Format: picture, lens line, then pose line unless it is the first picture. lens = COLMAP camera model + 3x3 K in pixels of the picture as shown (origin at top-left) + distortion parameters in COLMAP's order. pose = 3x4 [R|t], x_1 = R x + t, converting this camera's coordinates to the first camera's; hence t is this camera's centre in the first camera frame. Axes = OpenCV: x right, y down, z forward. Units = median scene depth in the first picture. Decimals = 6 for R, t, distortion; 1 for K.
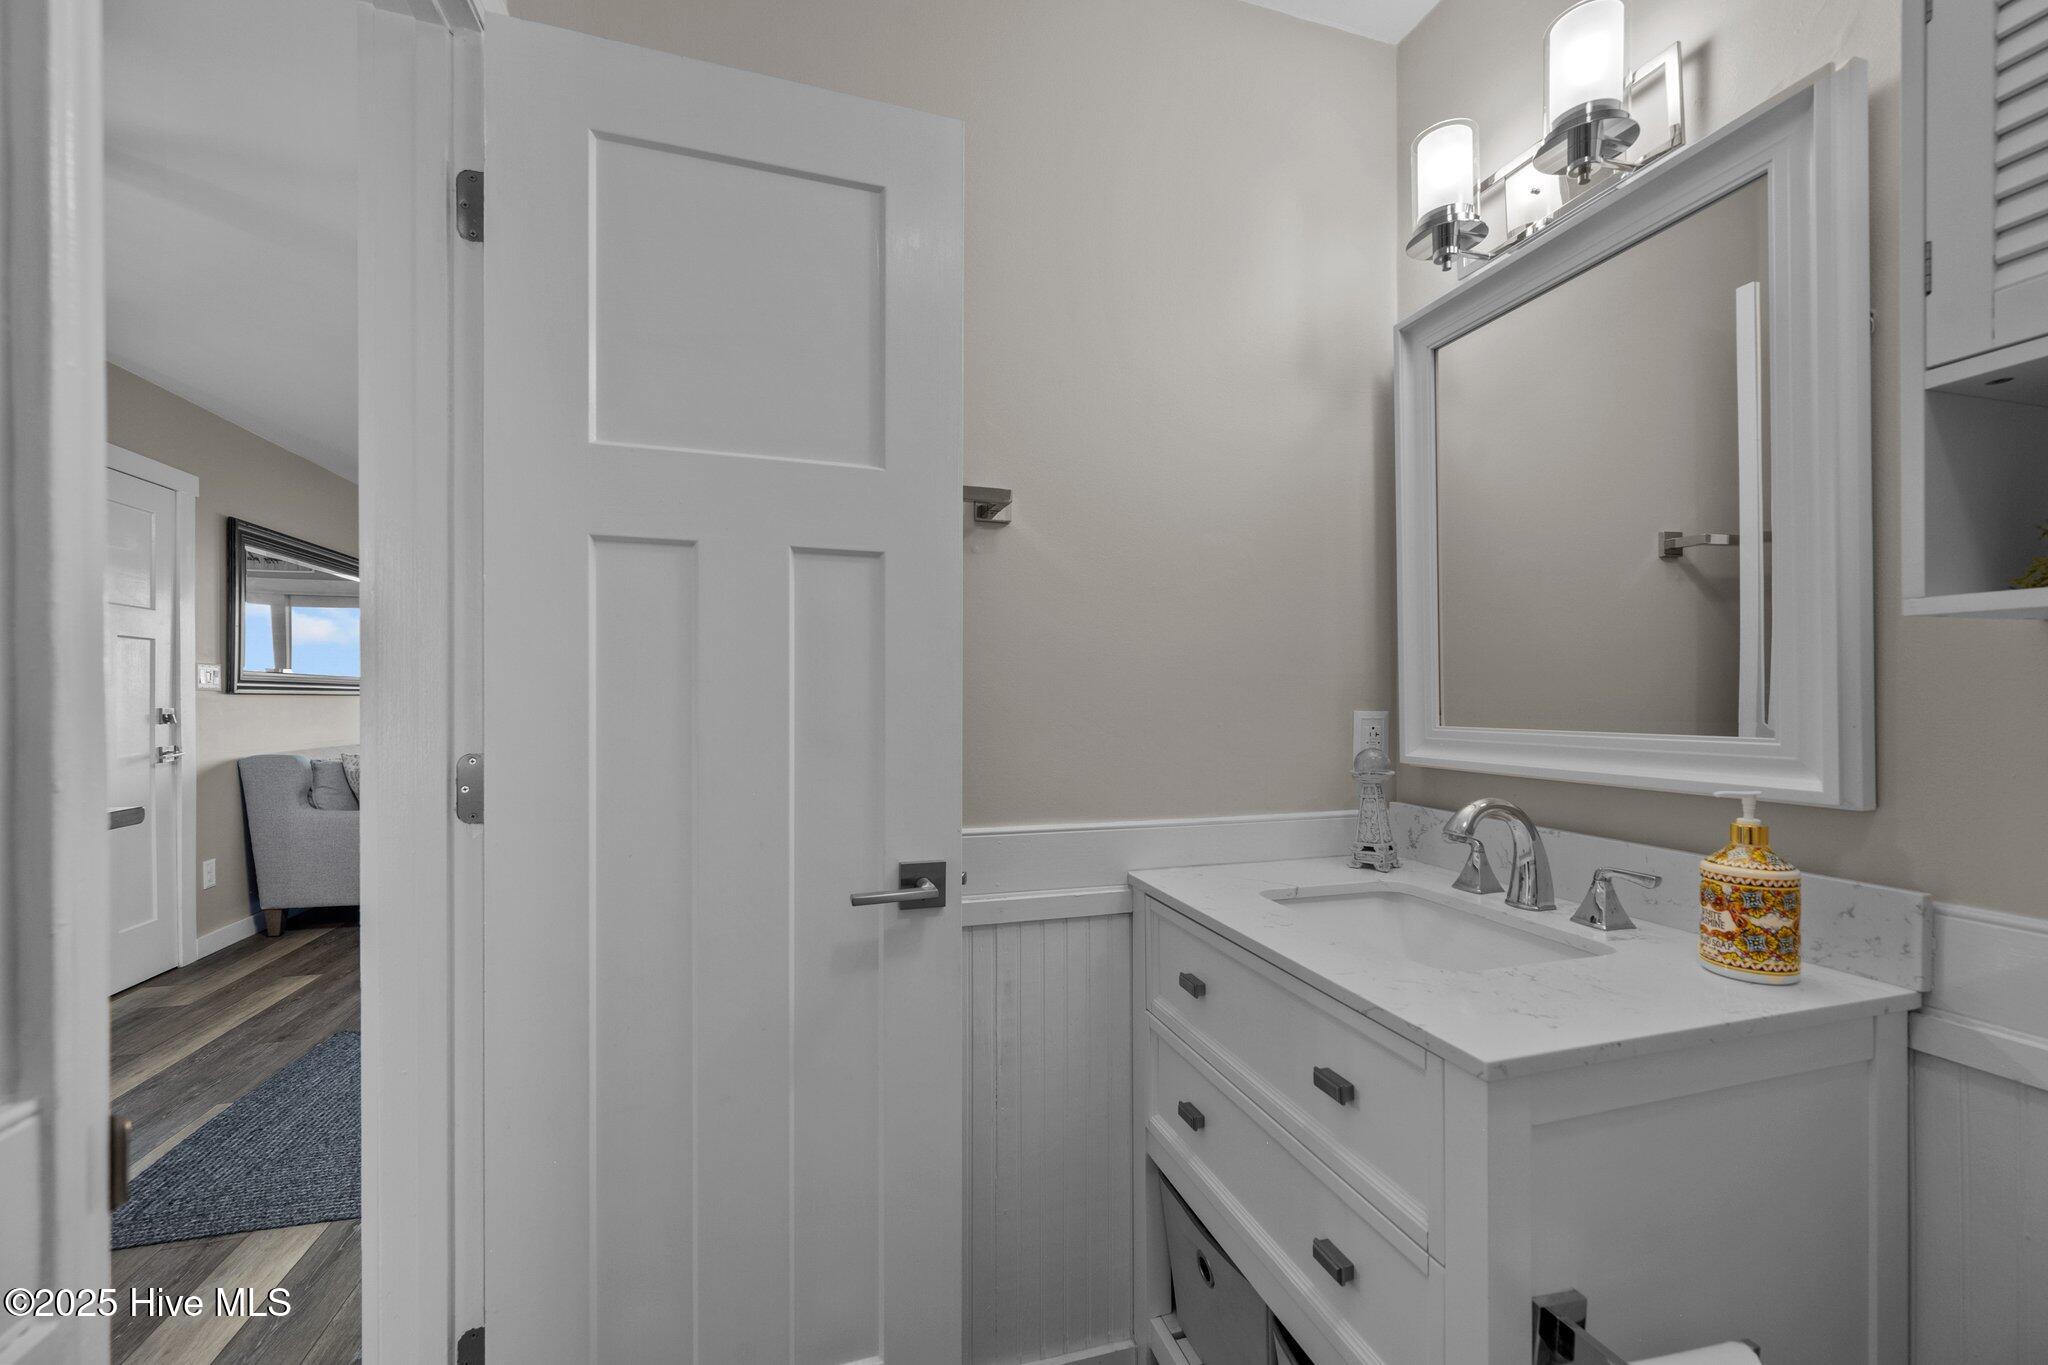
lens RADIAL K [[823.9, 0, 1032.3], [0, 823.9, 702.4], [0, 0, 1]] dist [0.000173, 0.000082]
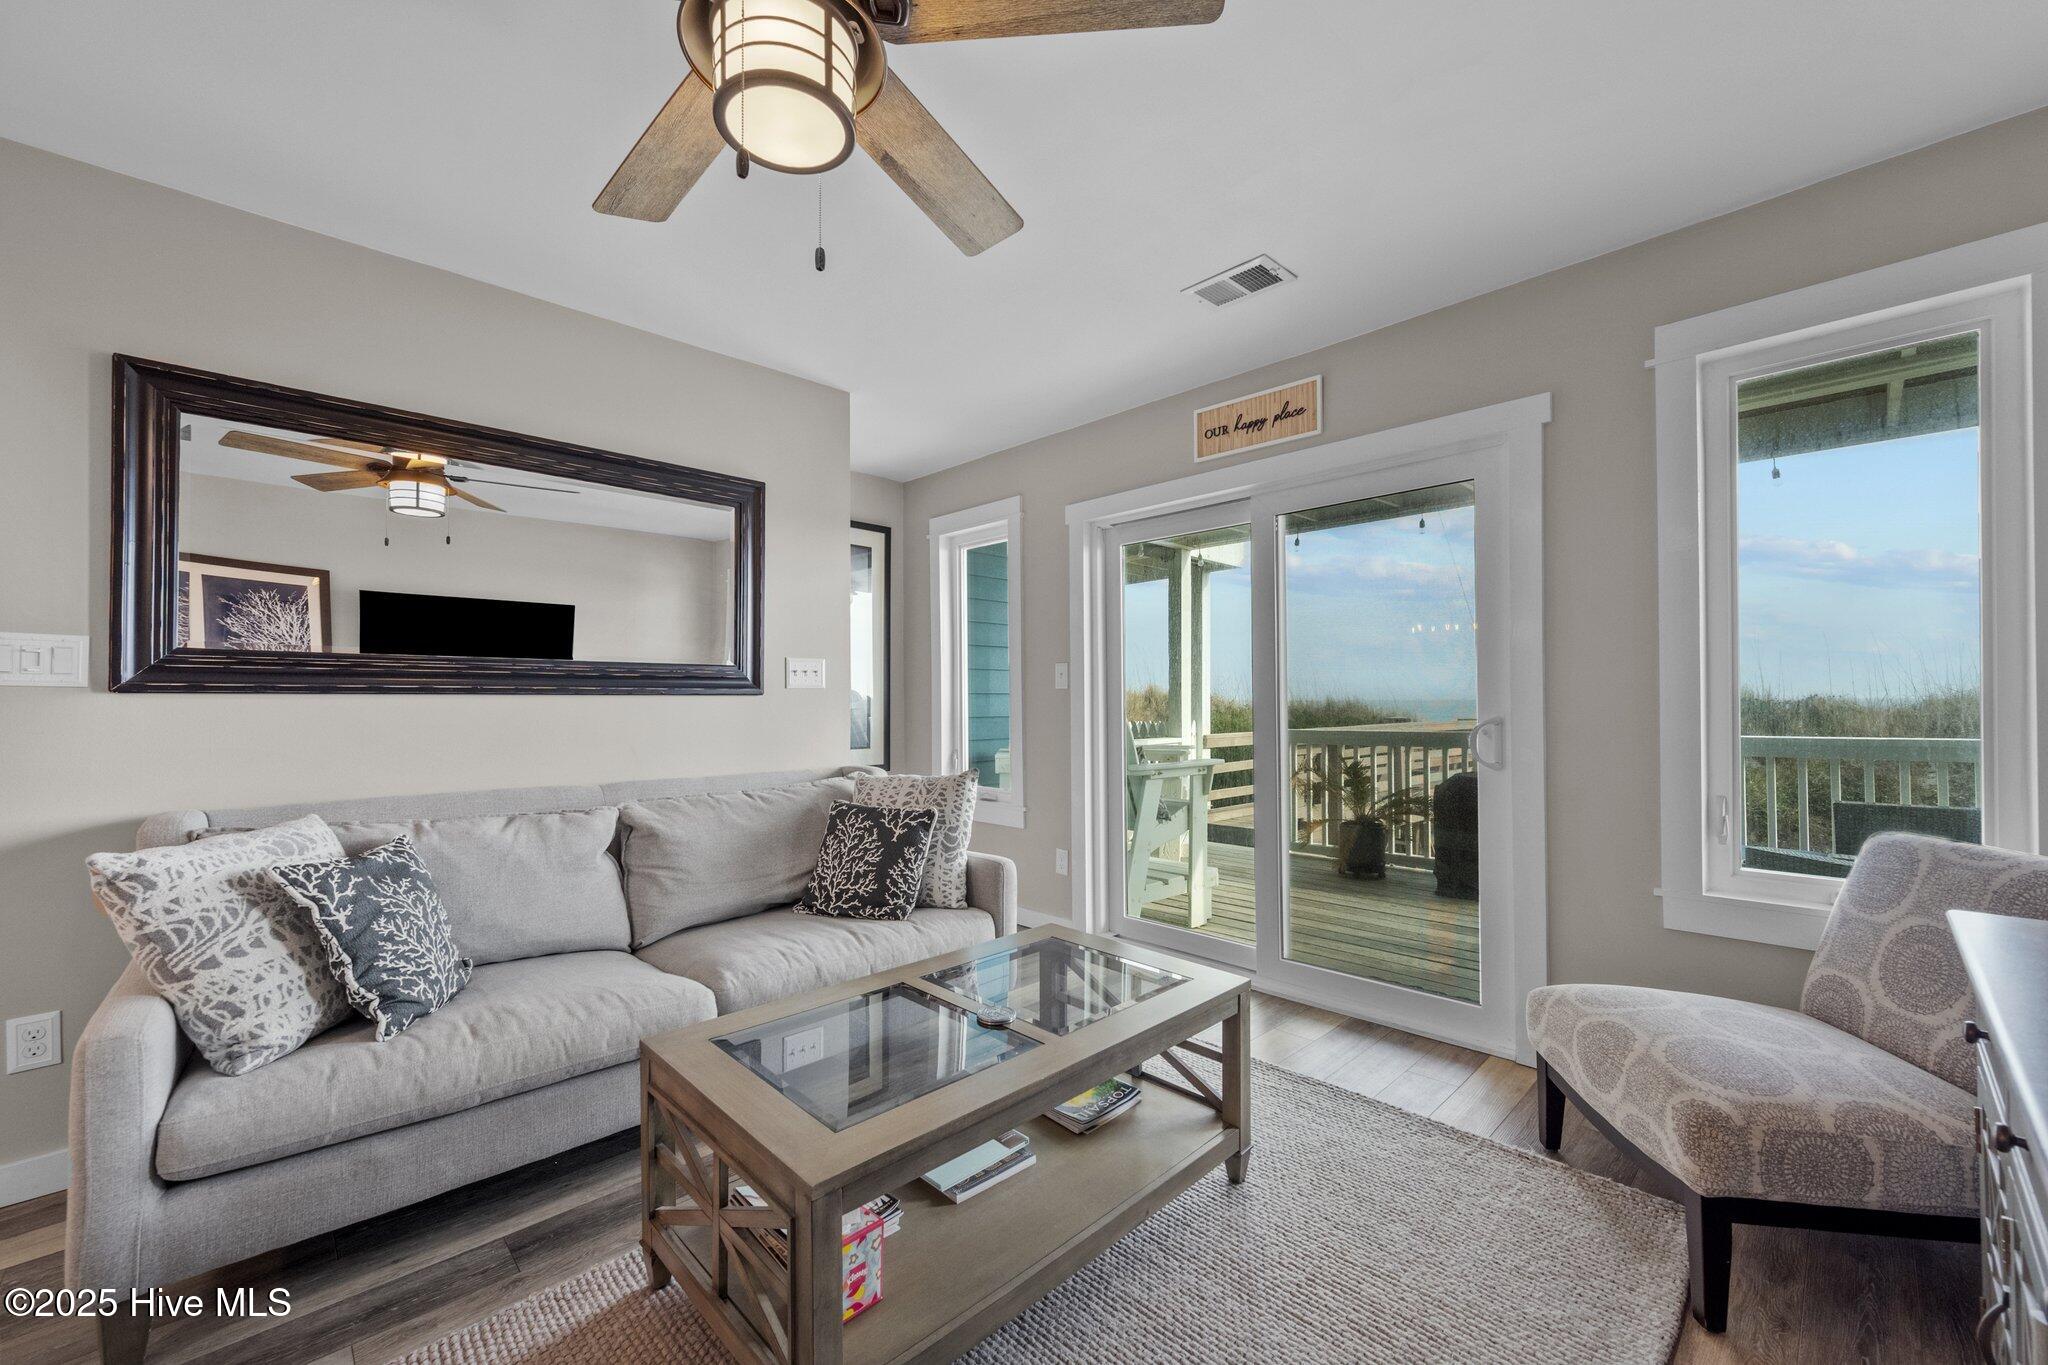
lens RADIAL K [[818.6, 0, 1029.0], [0, 818.6, 694.8], [0, 0, 1]] dist [0.010665, 0.000017]
pose [[0.459264, -0.008891, -0.888256, -0.251733], [-0.000418, 0.999948, -0.010224, -0.003817], [0.888300, 0.005067, 0.459236, 1.319158]]
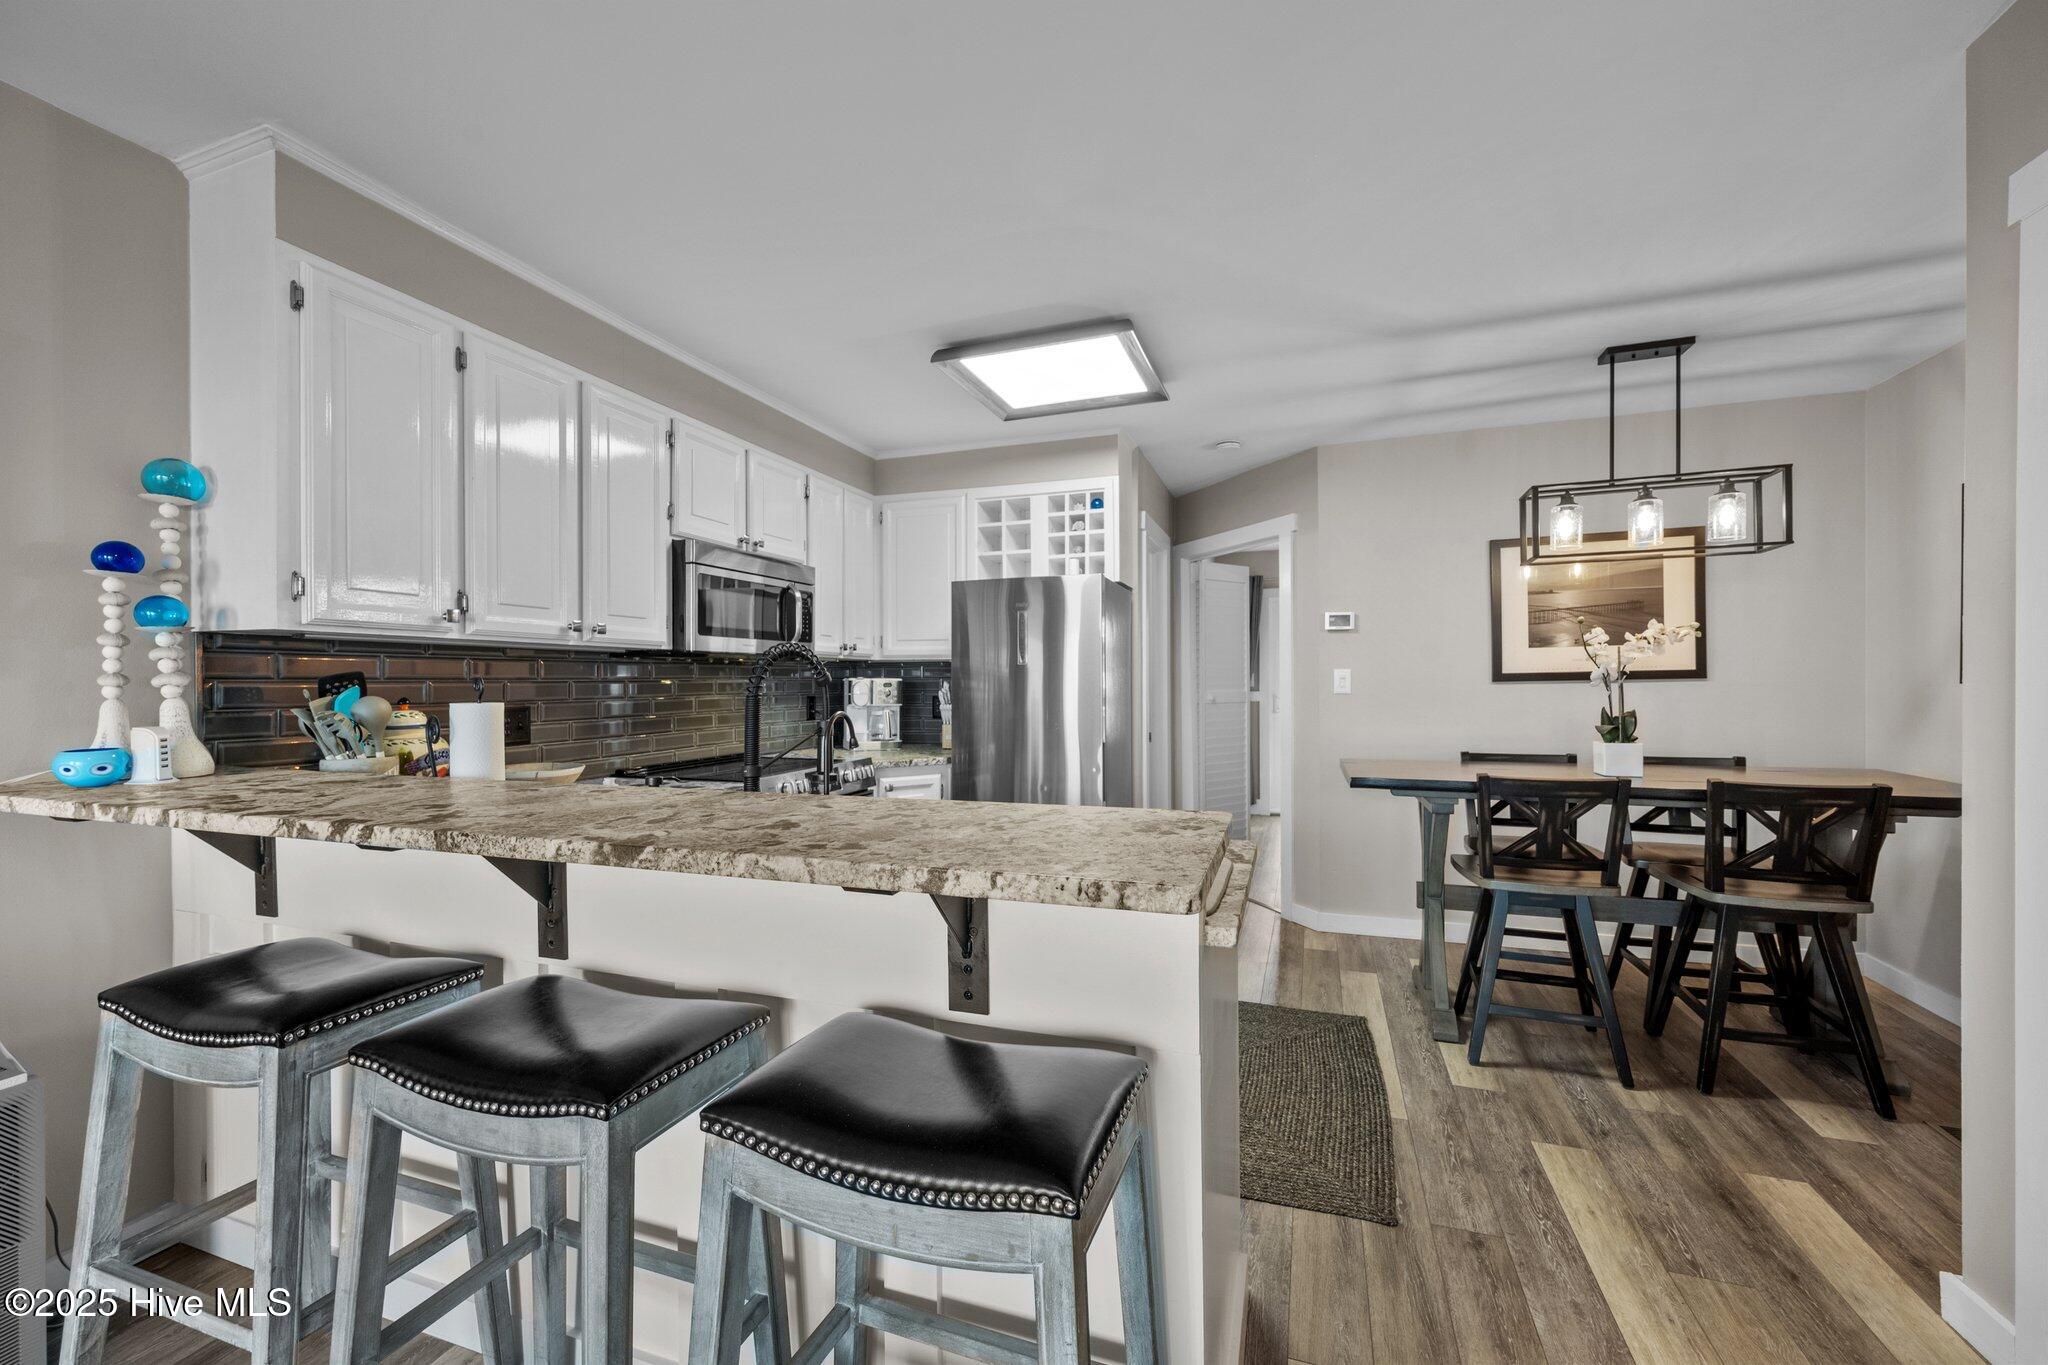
lens RADIAL K [[802.2, 0, 1037.1], [0, 802.2, 681.1], [0, 0, 1]] dist [-0.000244, 0.000107]
pose [[-0.815556, 0.003545, 0.578667, -0.759333], [0.007471, 0.999962, 0.004404, -0.030818], [-0.578630, 0.007915, -0.815552, 1.308726]]
